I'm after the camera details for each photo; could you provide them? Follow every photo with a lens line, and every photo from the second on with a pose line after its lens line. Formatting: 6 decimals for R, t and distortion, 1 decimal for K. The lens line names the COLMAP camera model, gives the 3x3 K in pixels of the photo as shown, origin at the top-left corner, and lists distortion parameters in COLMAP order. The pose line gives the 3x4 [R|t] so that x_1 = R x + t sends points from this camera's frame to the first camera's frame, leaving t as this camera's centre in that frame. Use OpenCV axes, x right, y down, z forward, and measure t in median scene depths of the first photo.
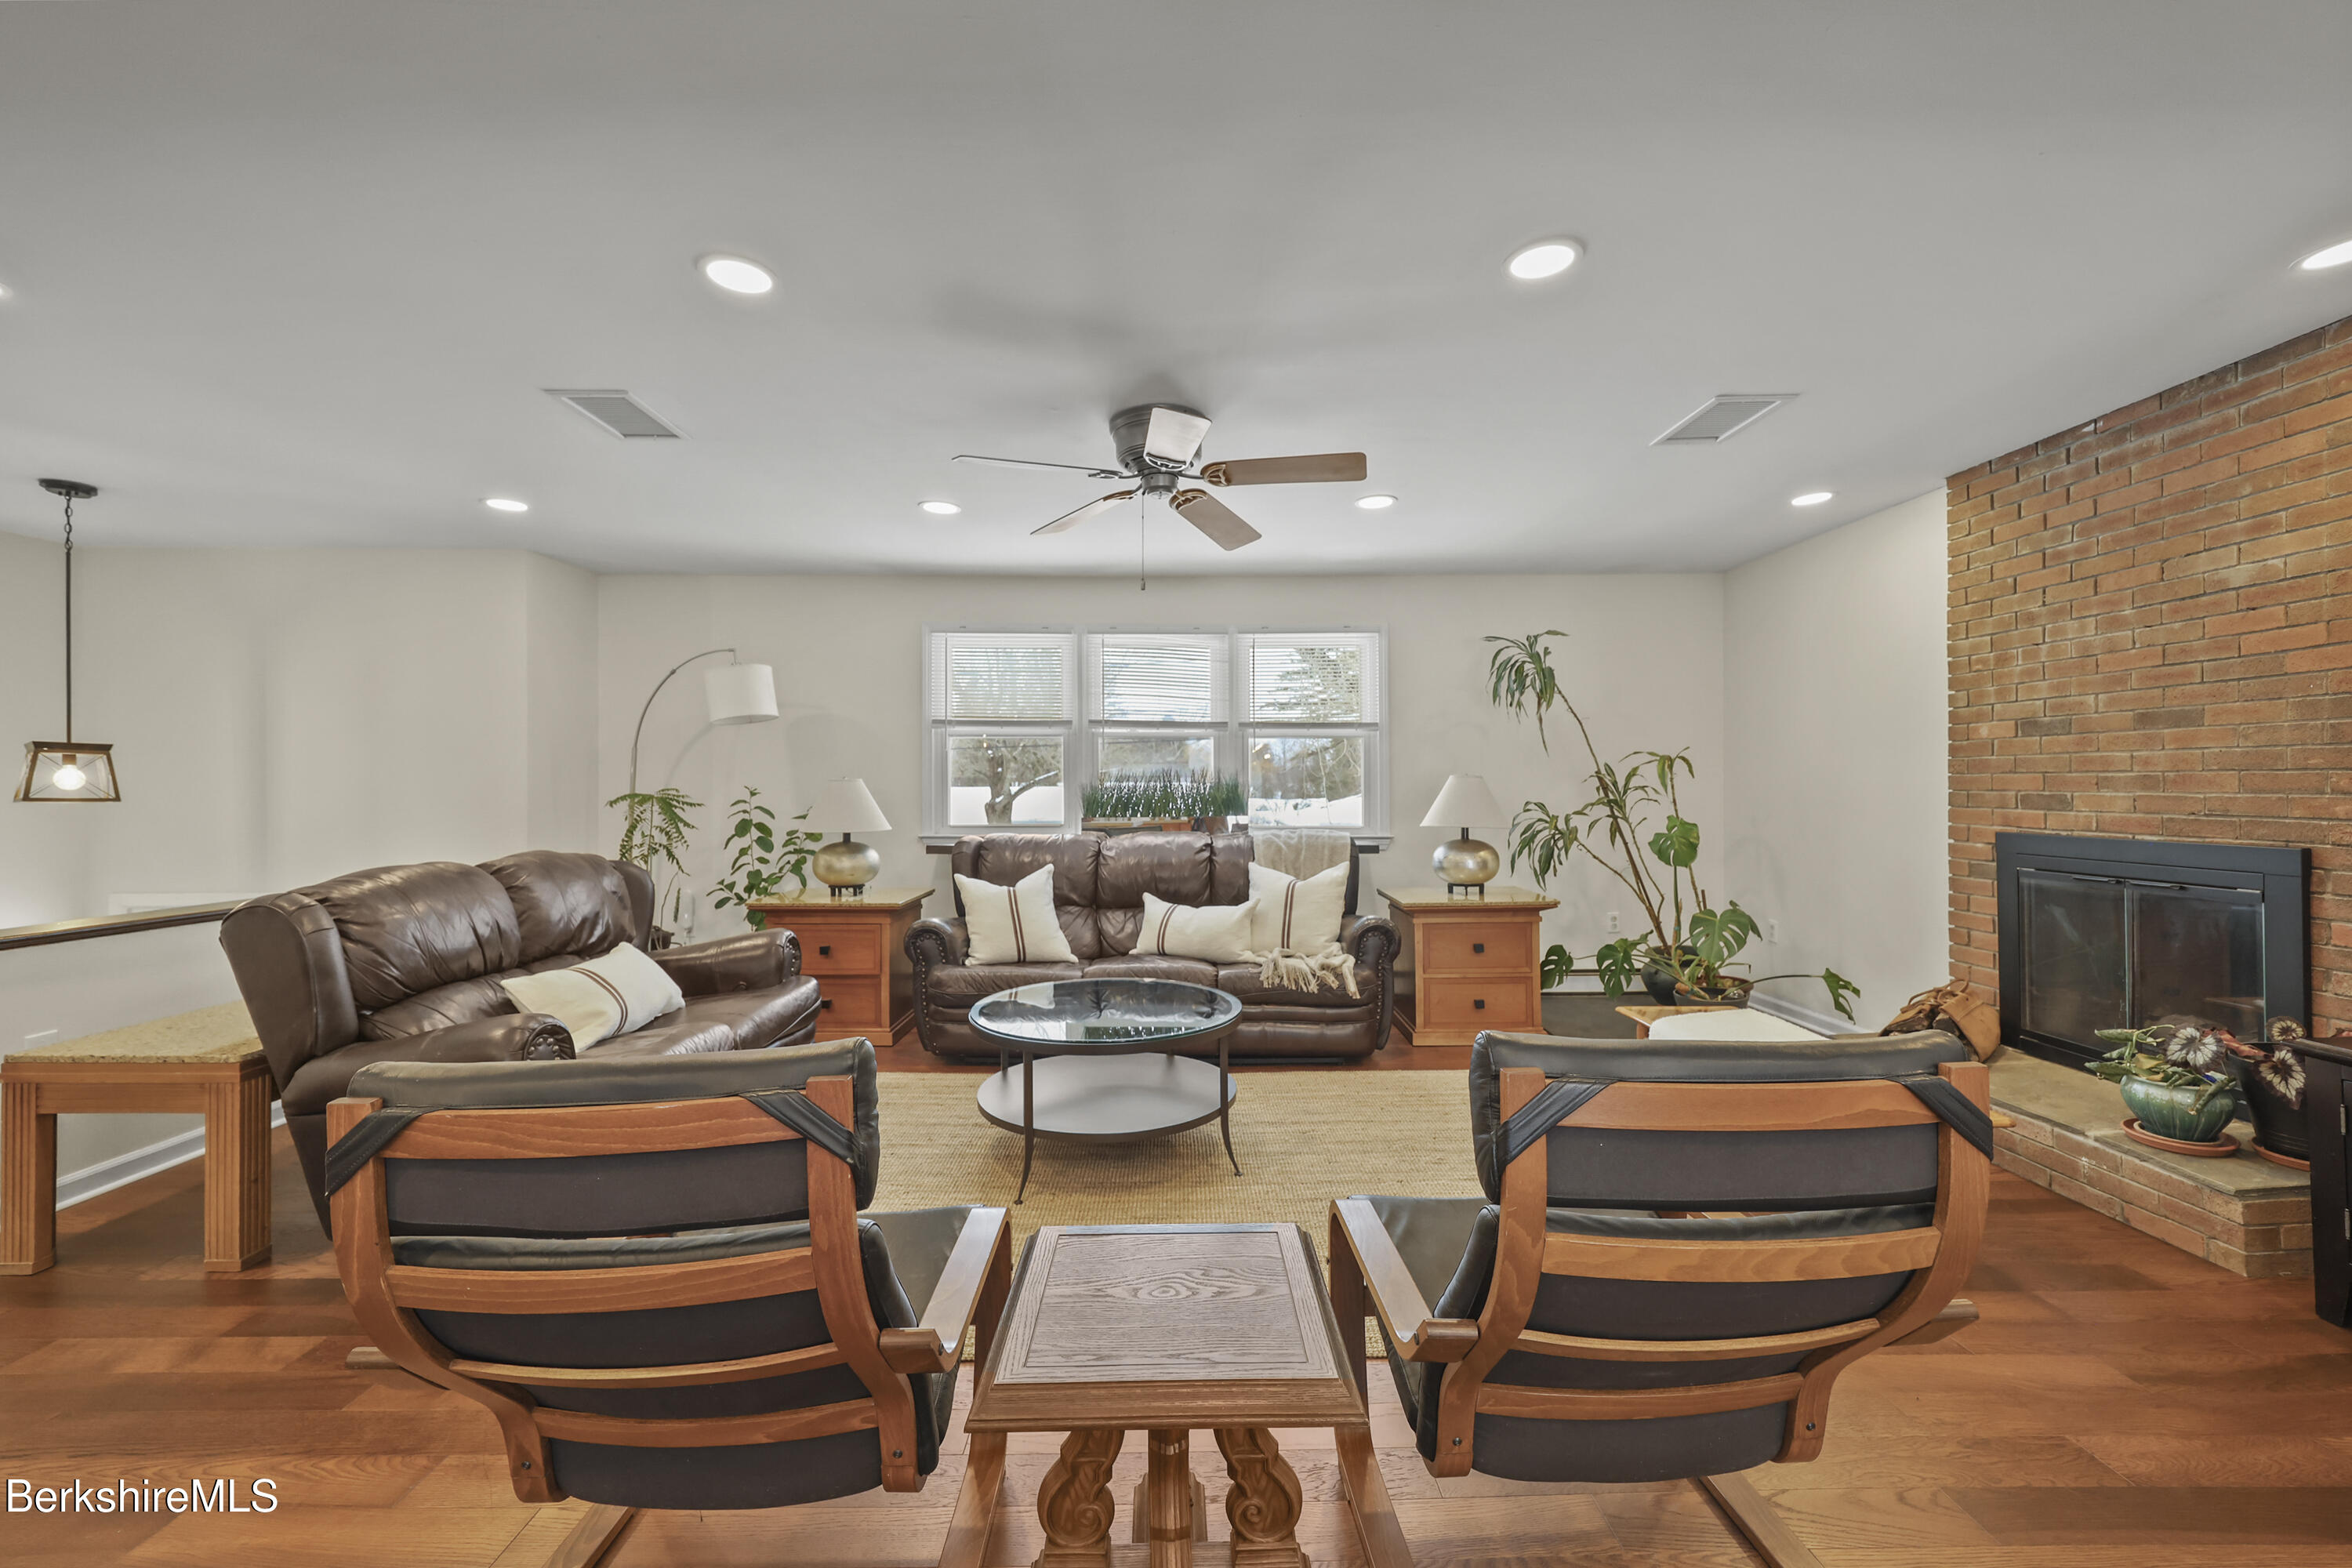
lens RADIAL K [[945.4, 0, 1176.8], [0, 945.4, 783.7], [0, 0, 1]] dist [-0.000149, 0.000072]
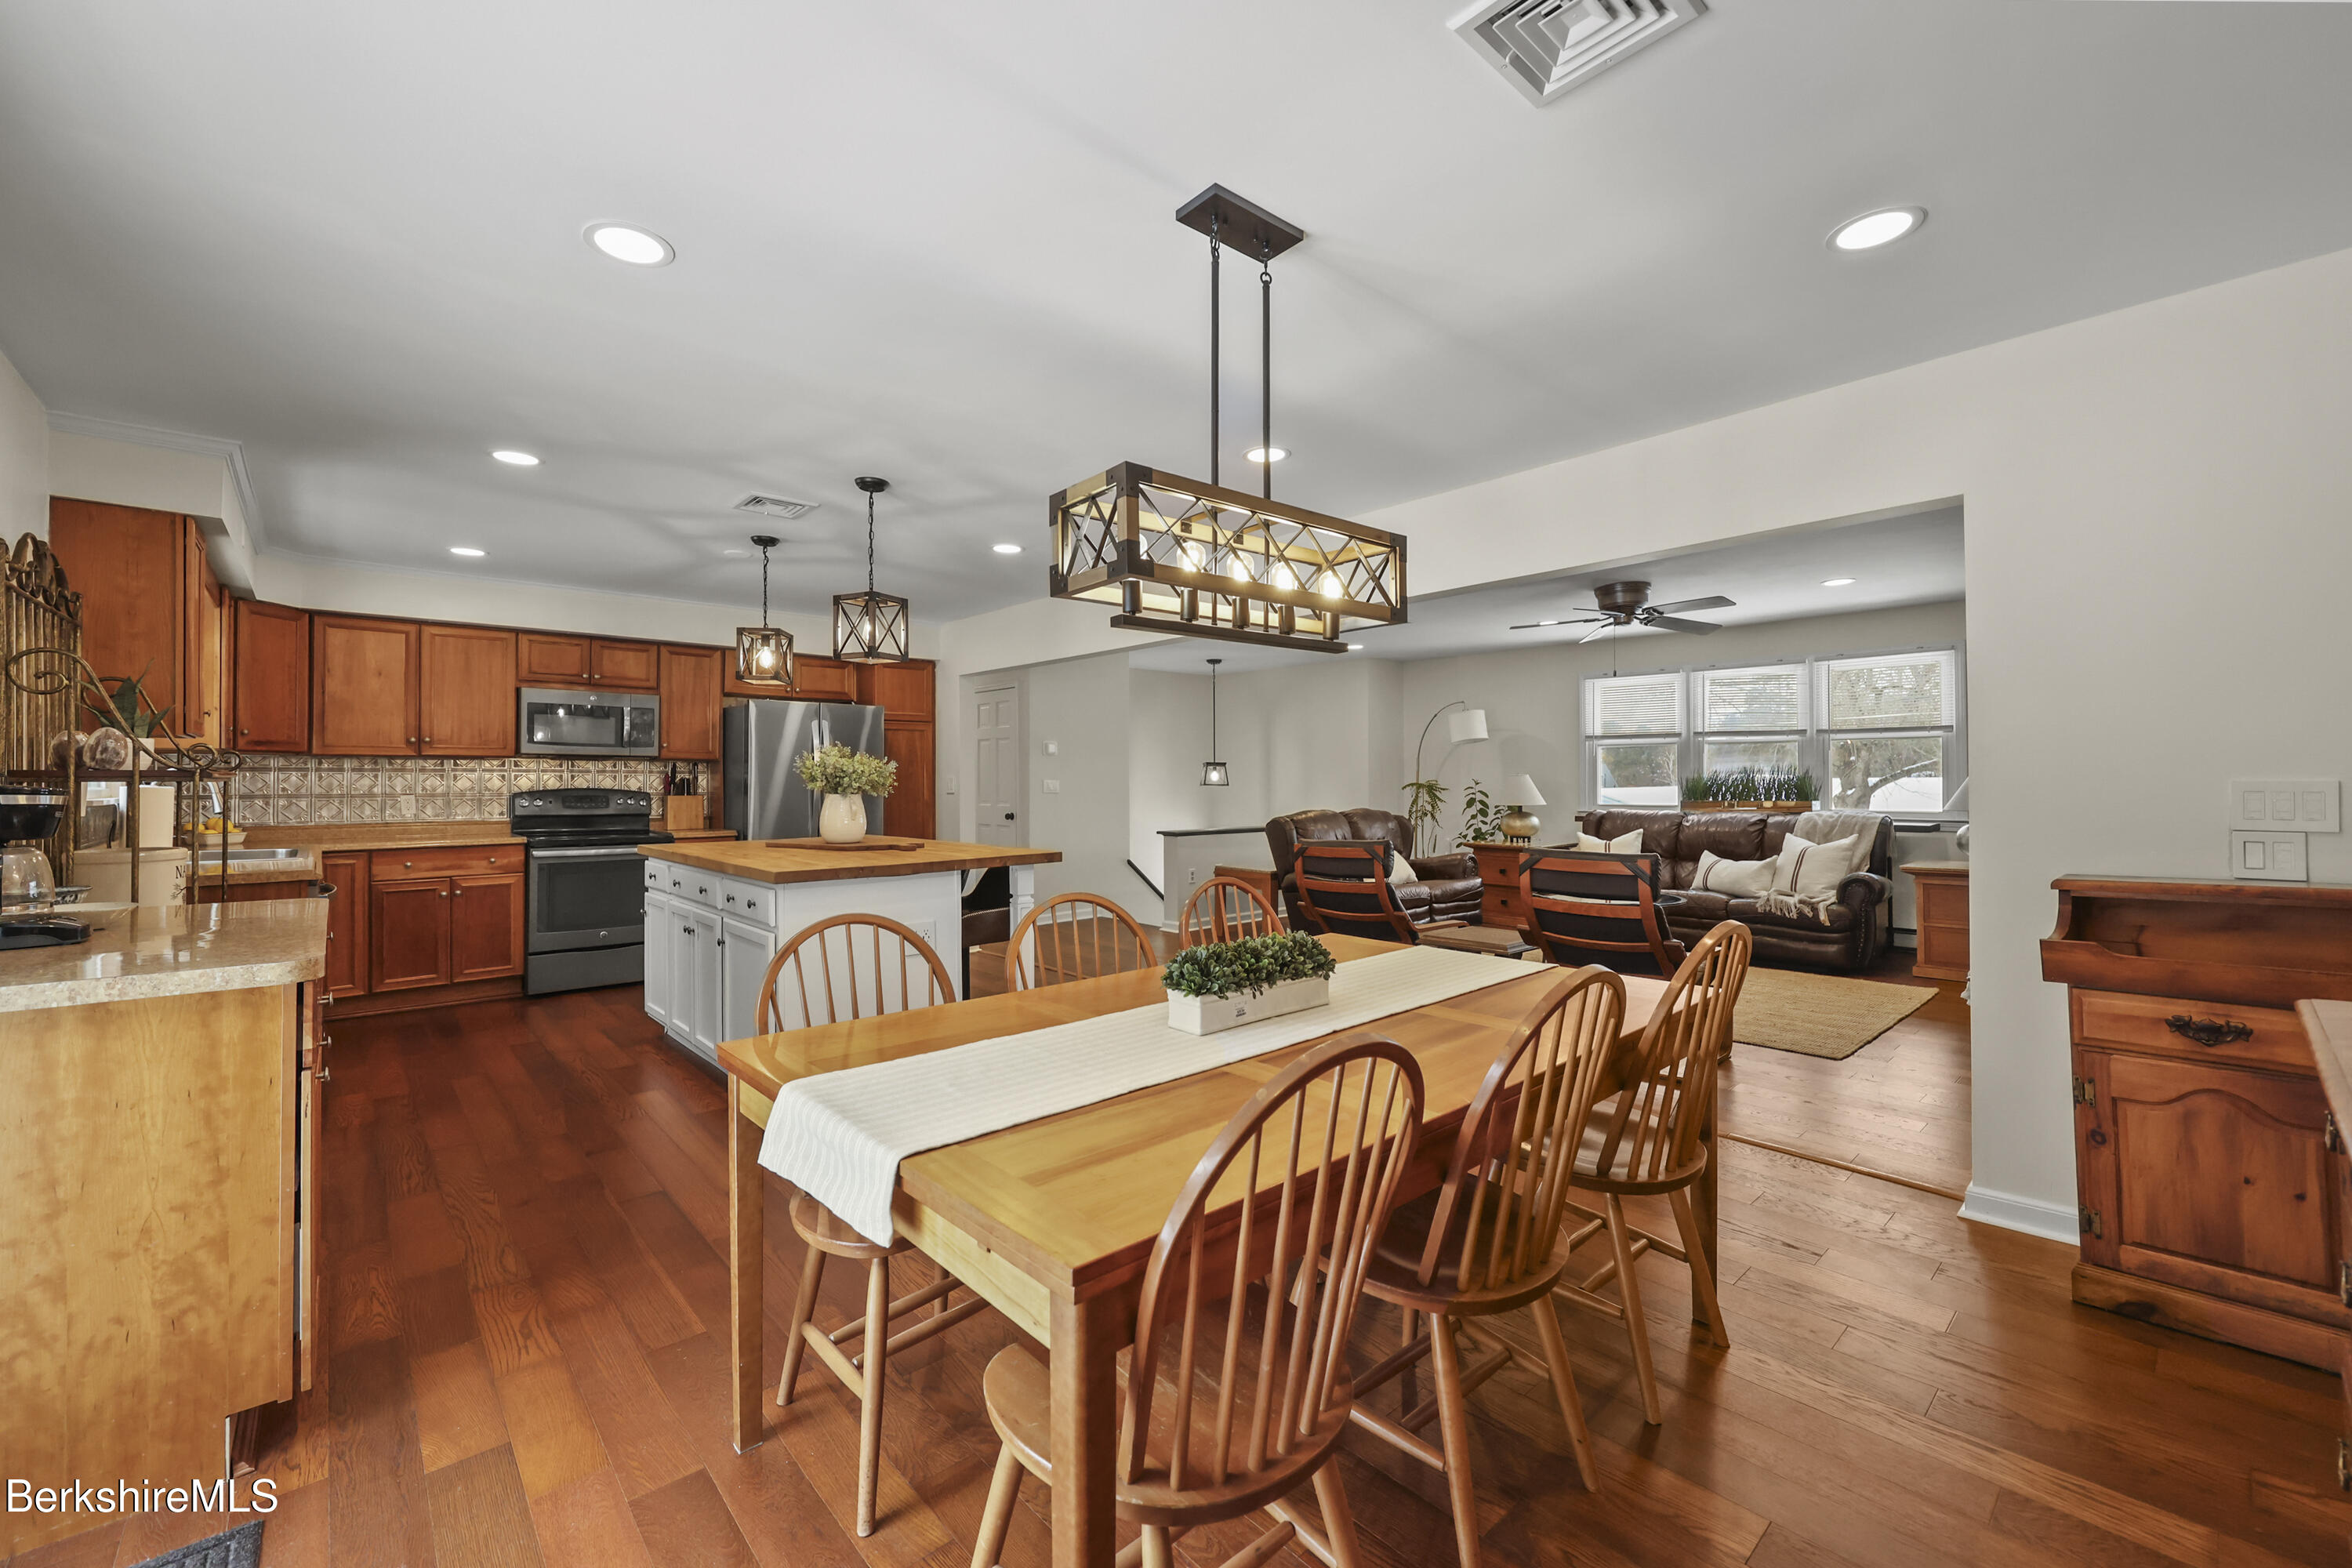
lens RADIAL K [[945.4, 0, 1178.0], [0, 945.4, 777.9], [0, 0, 1]] dist [-0.000149, 0.000072]
pose [[0.658883, -0.003458, -0.752238, 0.694830], [0.005381, 0.999986, 0.000115, -0.003705], [0.752227, -0.004124, 0.658892, -0.777228]]
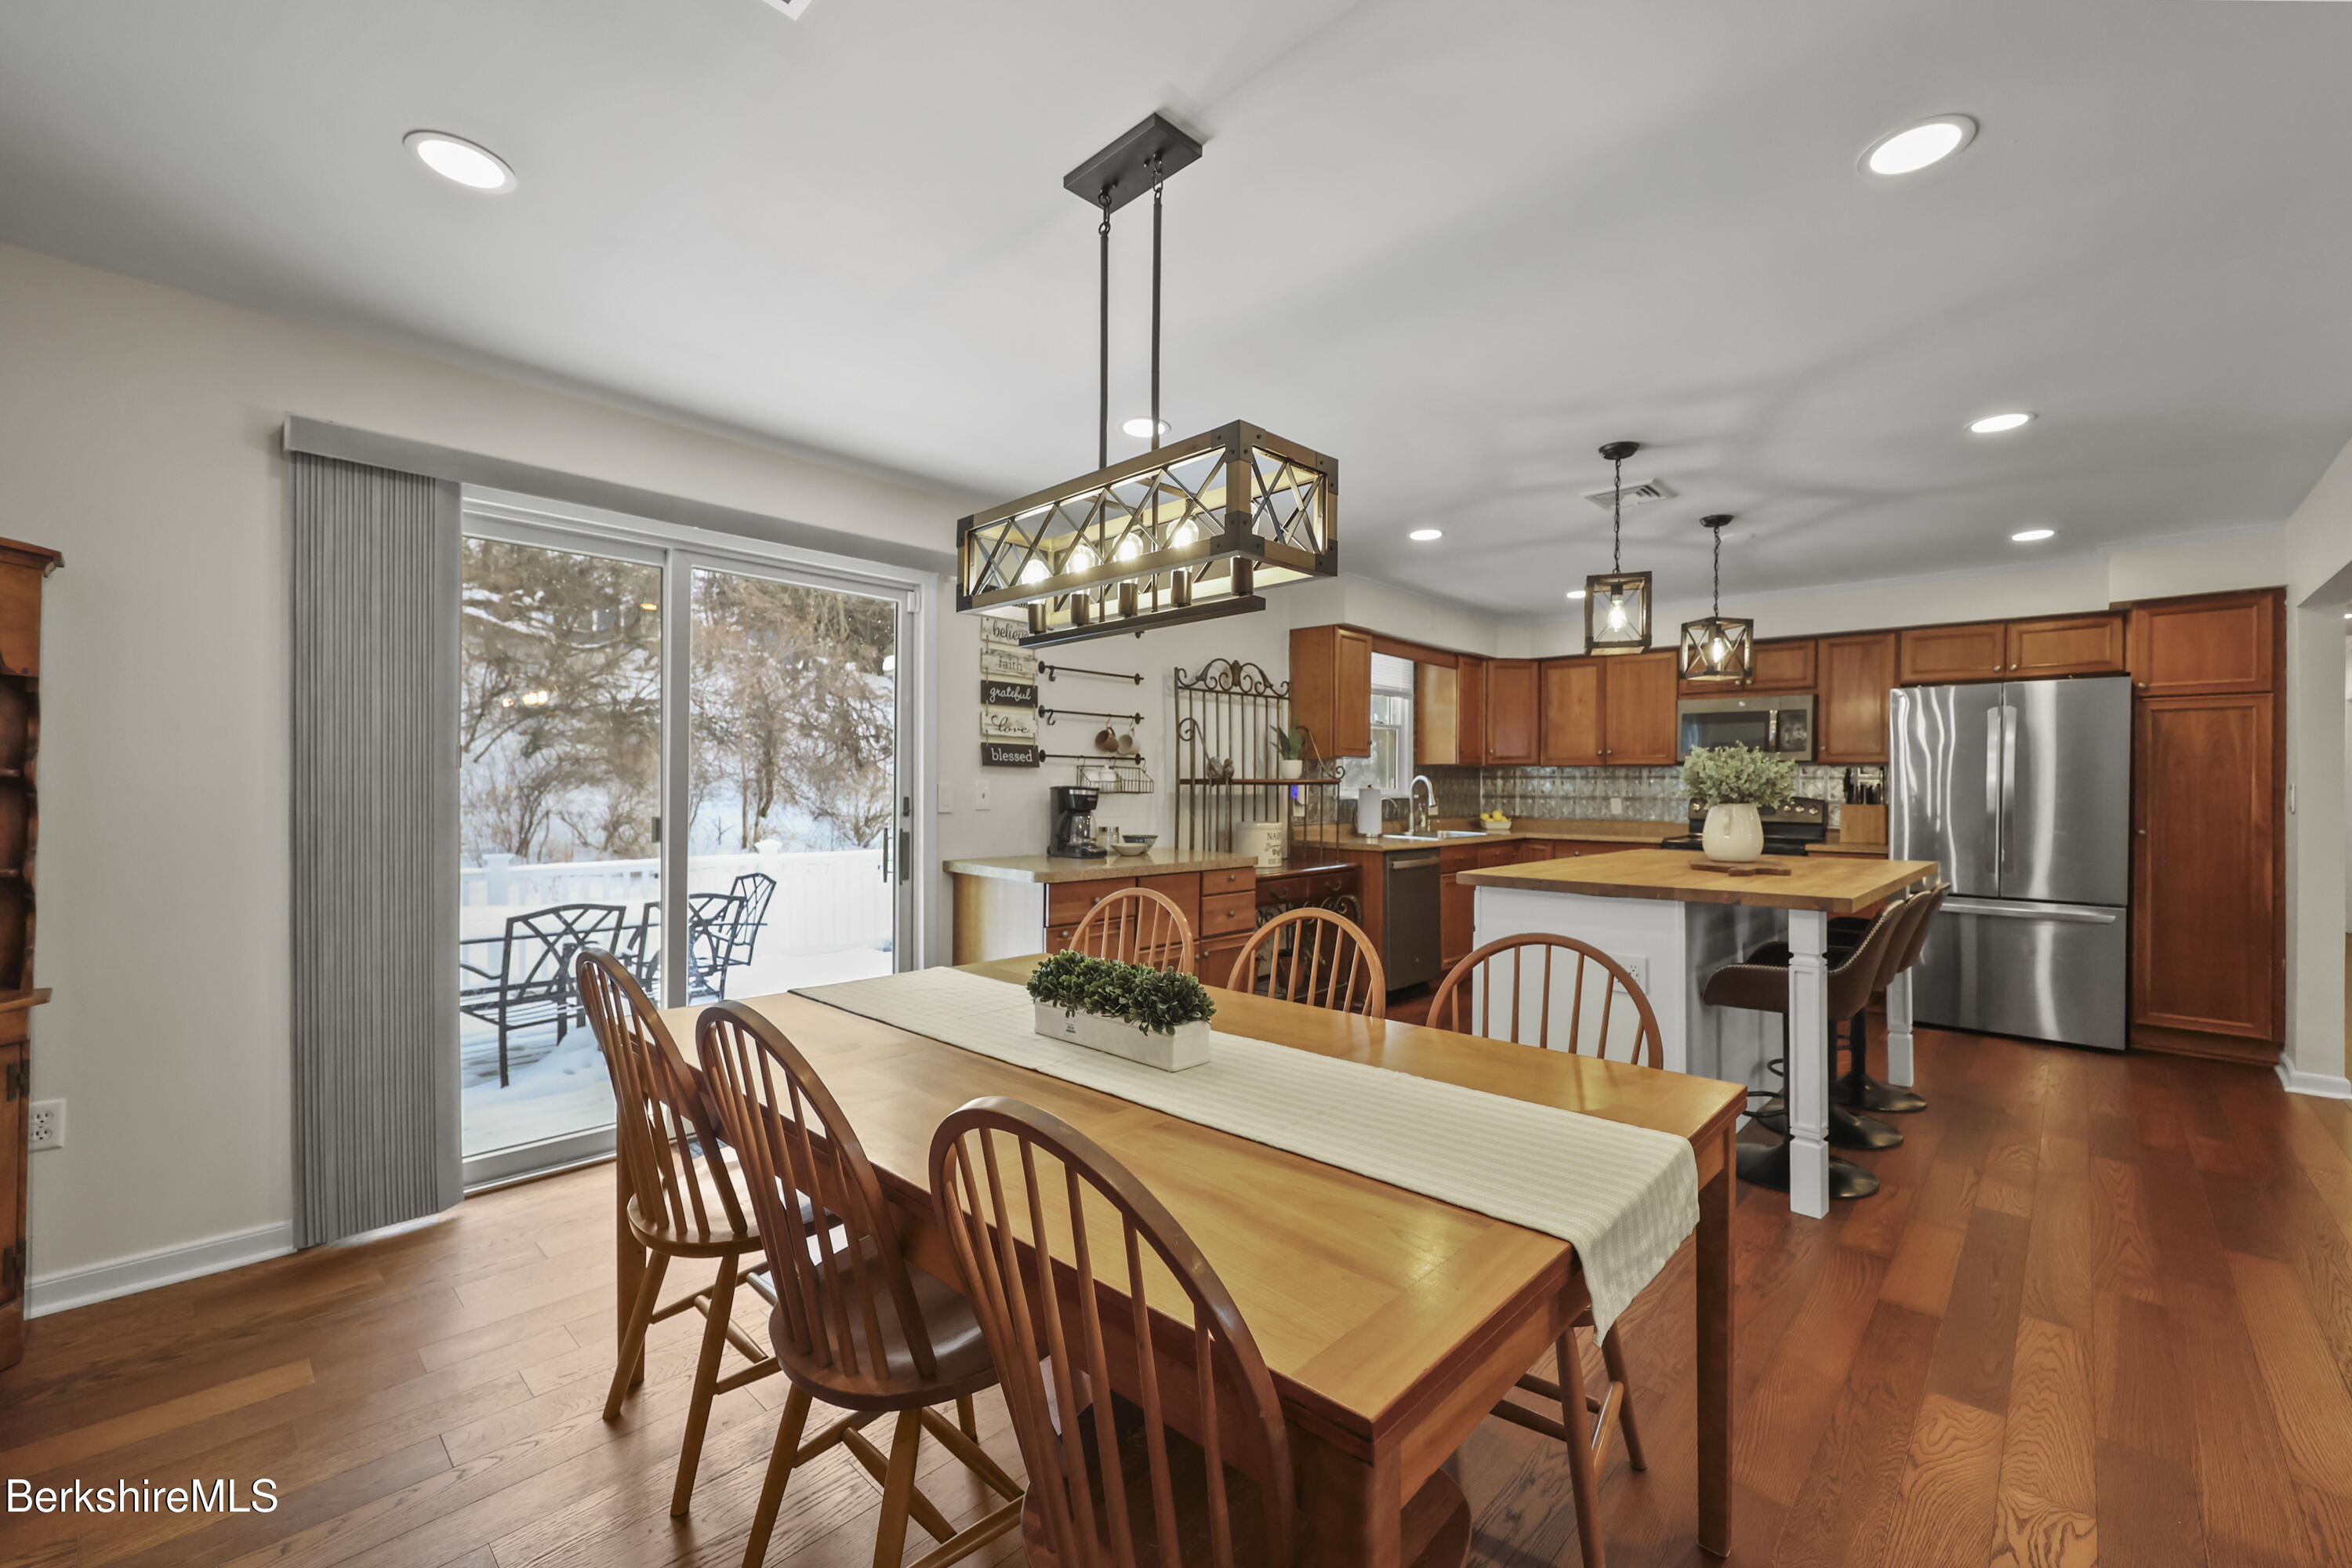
lens RADIAL K [[945.4, 0, 1188.4], [0, 945.4, 787.1], [0, 0, 1]] dist [-0.000149, 0.000072]
pose [[-0.693762, 0.000439, -0.720204, 0.630604], [-0.001369, 0.999997, 0.001927, -0.005968], [0.720203, 0.002323, -0.693759, -0.020697]]
